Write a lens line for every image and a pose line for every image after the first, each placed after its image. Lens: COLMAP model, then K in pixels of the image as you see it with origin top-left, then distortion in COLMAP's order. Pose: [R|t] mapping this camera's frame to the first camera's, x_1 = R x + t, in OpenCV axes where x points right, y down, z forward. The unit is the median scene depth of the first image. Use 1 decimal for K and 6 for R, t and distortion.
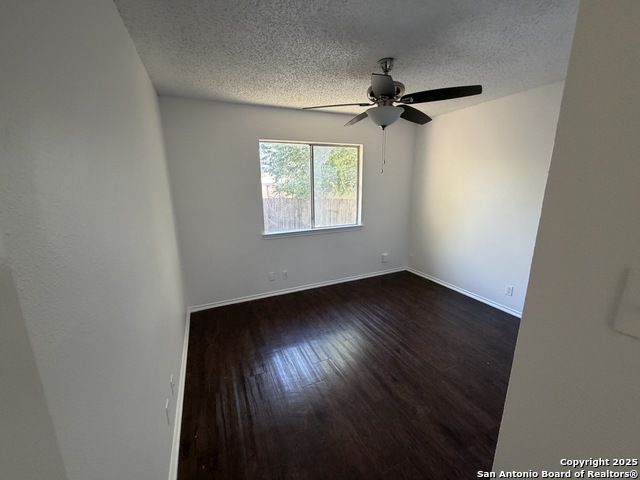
lens RADIAL K [[256.4, 0, 320.4], [0, 256.4, 242.5], [0, 0, 1]] dist [-0.001054, -0.000463]
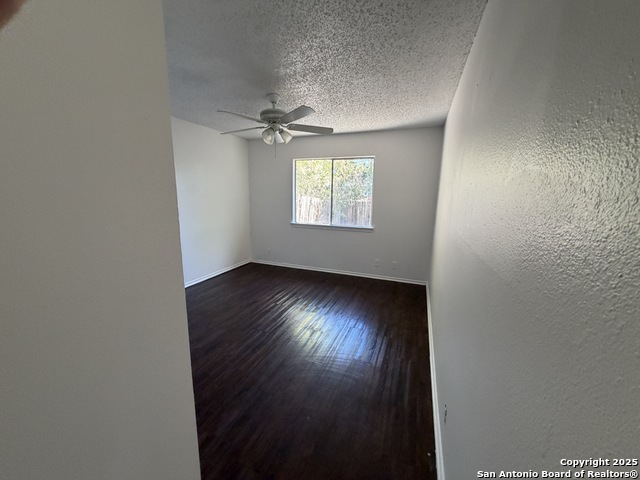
lens RADIAL K [[256.4, 0, 319.5], [0, 256.4, 237.9], [0, 0, 1]] dist [-0.001054, -0.000463]
pose [[0.691225, 0.157861, -0.705187, 0.871965], [-0.187118, 0.981665, 0.036339, -0.025538], [0.697994, 0.106835, 0.708090, 0.075408]]
